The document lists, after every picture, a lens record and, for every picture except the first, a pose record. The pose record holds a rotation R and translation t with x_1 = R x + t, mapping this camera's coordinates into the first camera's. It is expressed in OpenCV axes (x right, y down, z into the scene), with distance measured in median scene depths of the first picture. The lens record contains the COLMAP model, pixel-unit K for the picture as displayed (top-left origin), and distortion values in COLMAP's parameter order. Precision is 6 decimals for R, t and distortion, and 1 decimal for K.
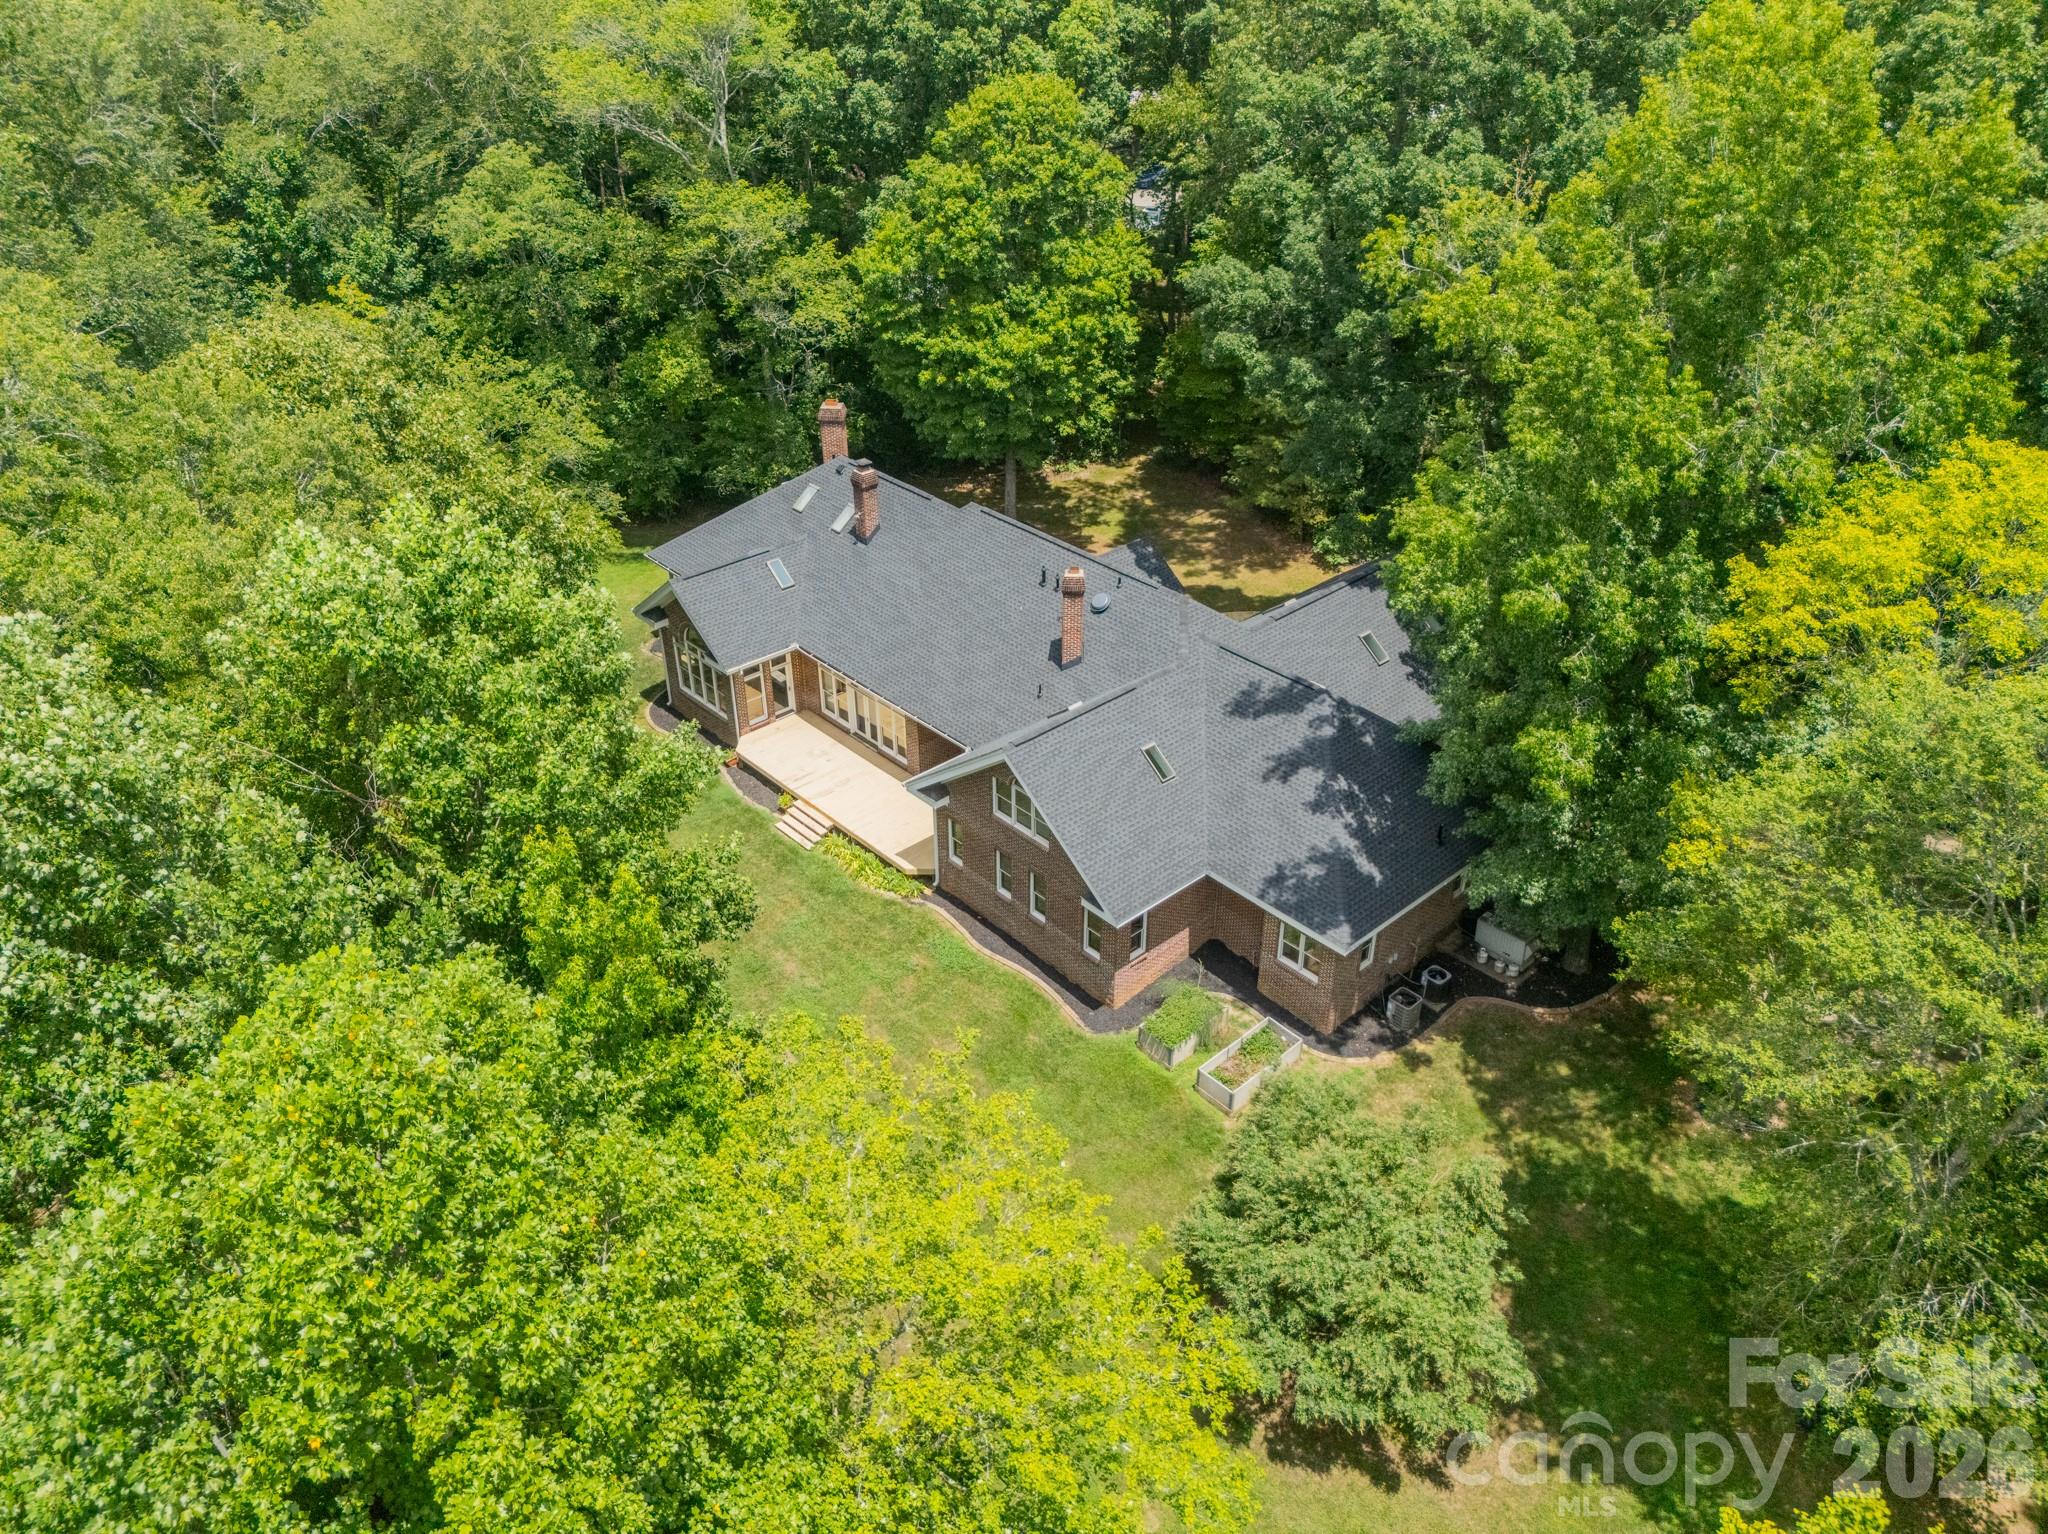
lens RADIAL K [[1526.8, 0, 1024.0], [0, 1526.8, 767.0], [0, 0, 1]] dist [0.064676, -0.058197]
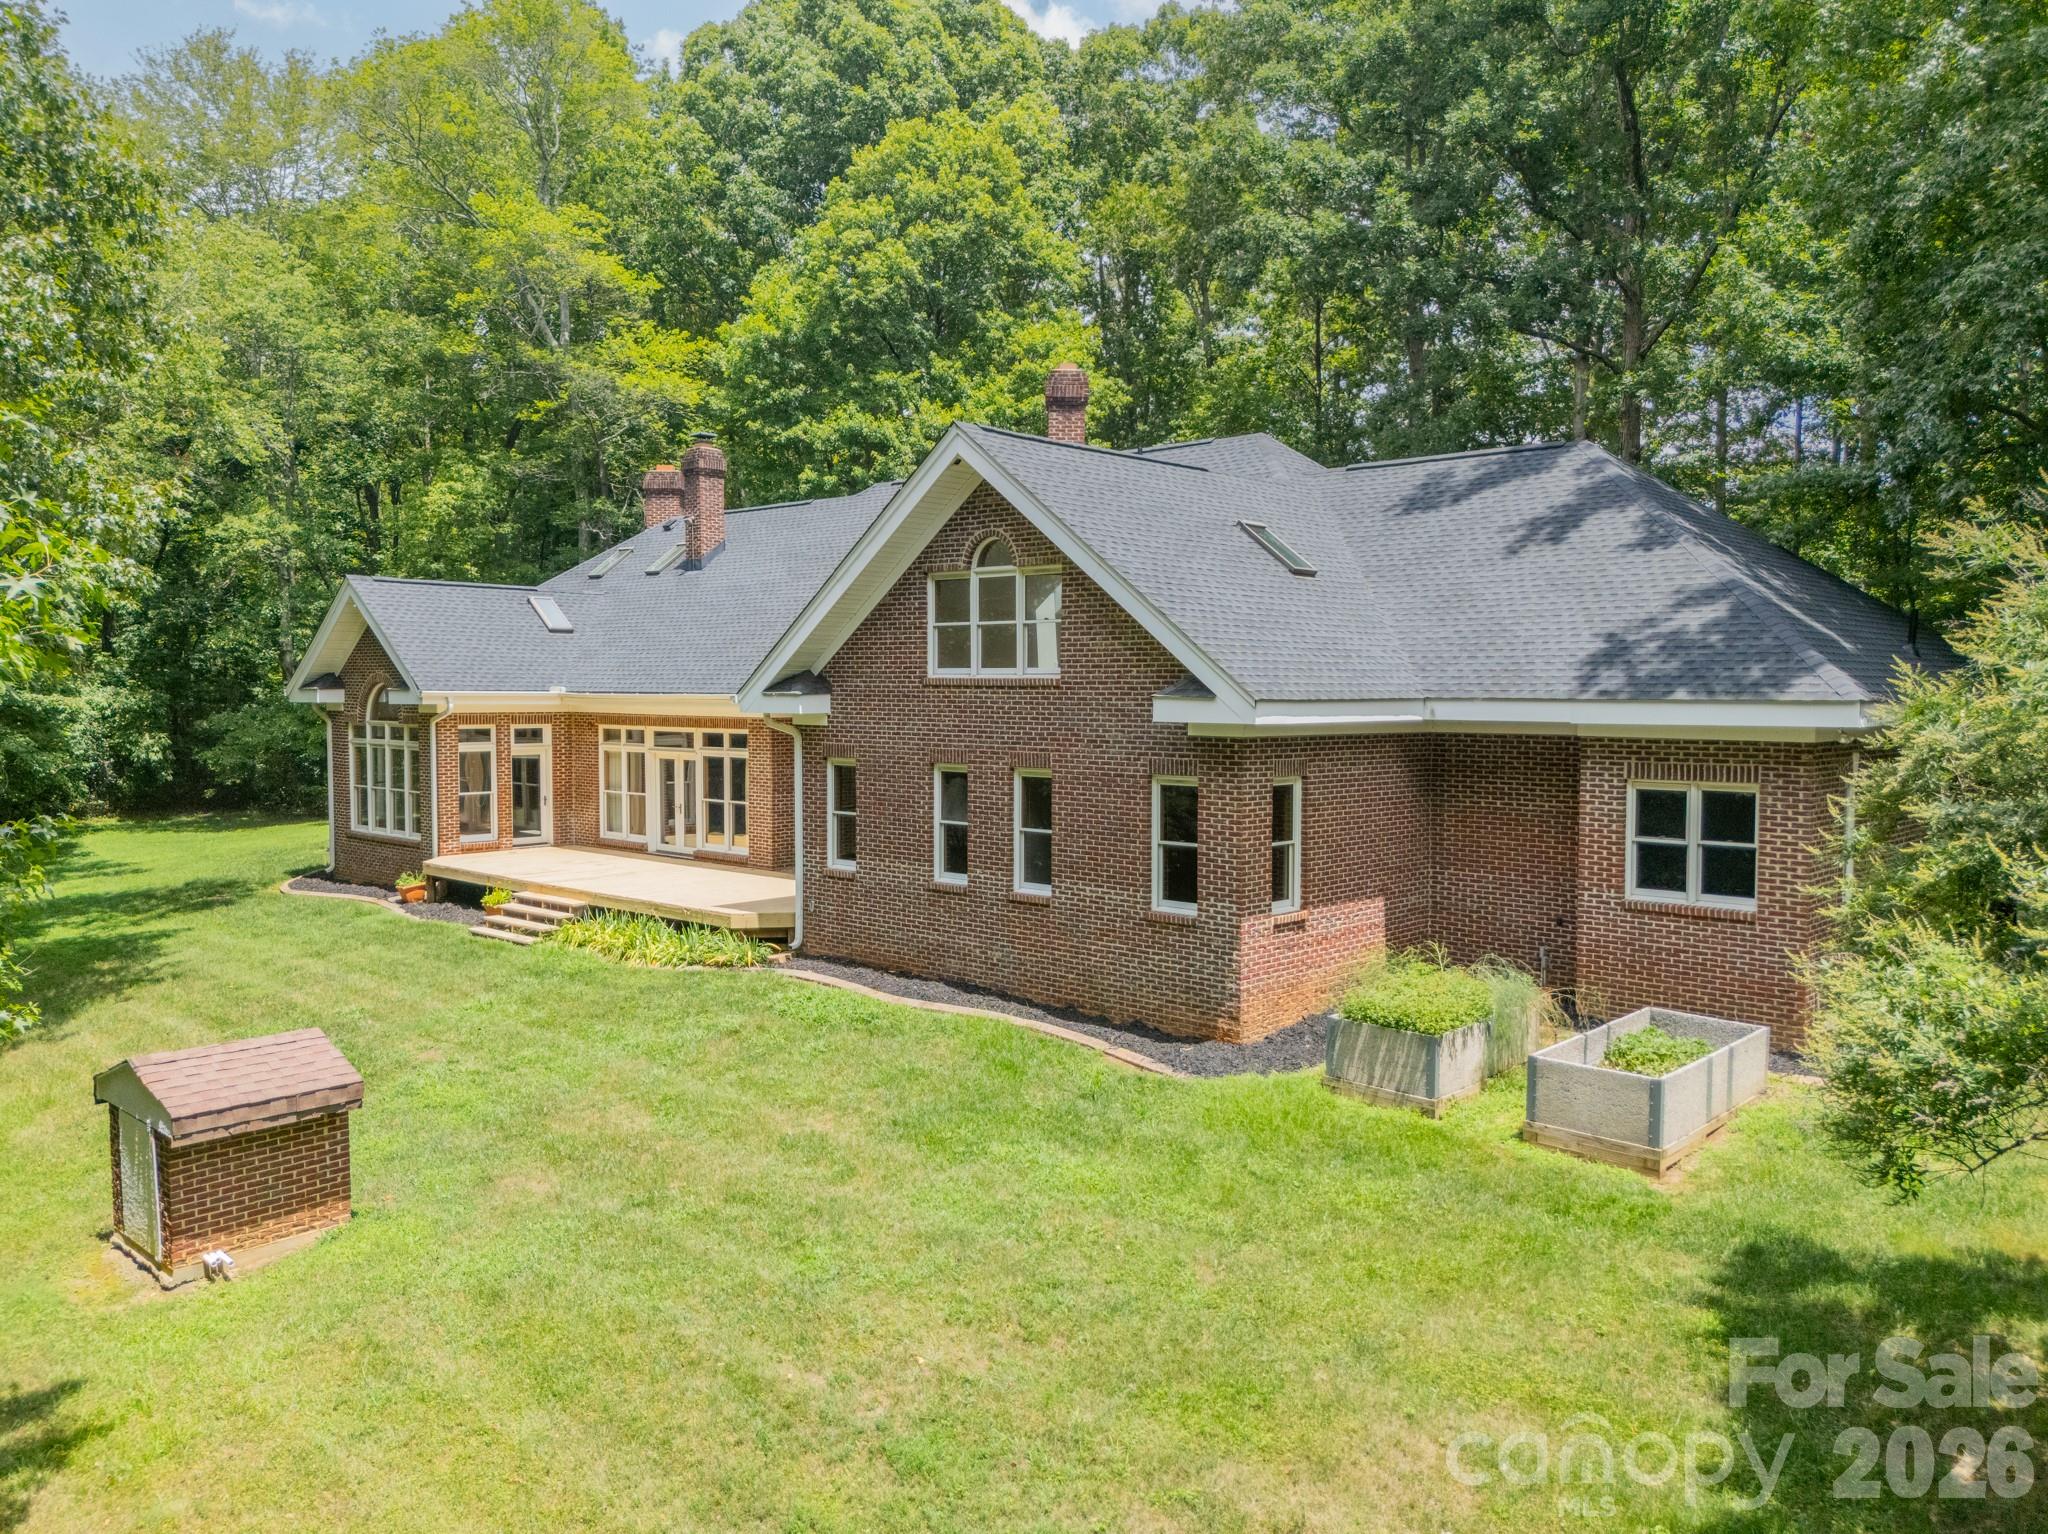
lens RADIAL K [[1526.8, 0, 1024.0], [0, 1526.8, 767.0], [0, 0, 1]] dist [0.064676, -0.058197]
pose [[0.997113, 0.000483, 0.075928, -0.020956], [0.038342, 0.859916, -0.508993, 0.230487], [-0.065537, 0.510435, 0.857416, 0.493817]]
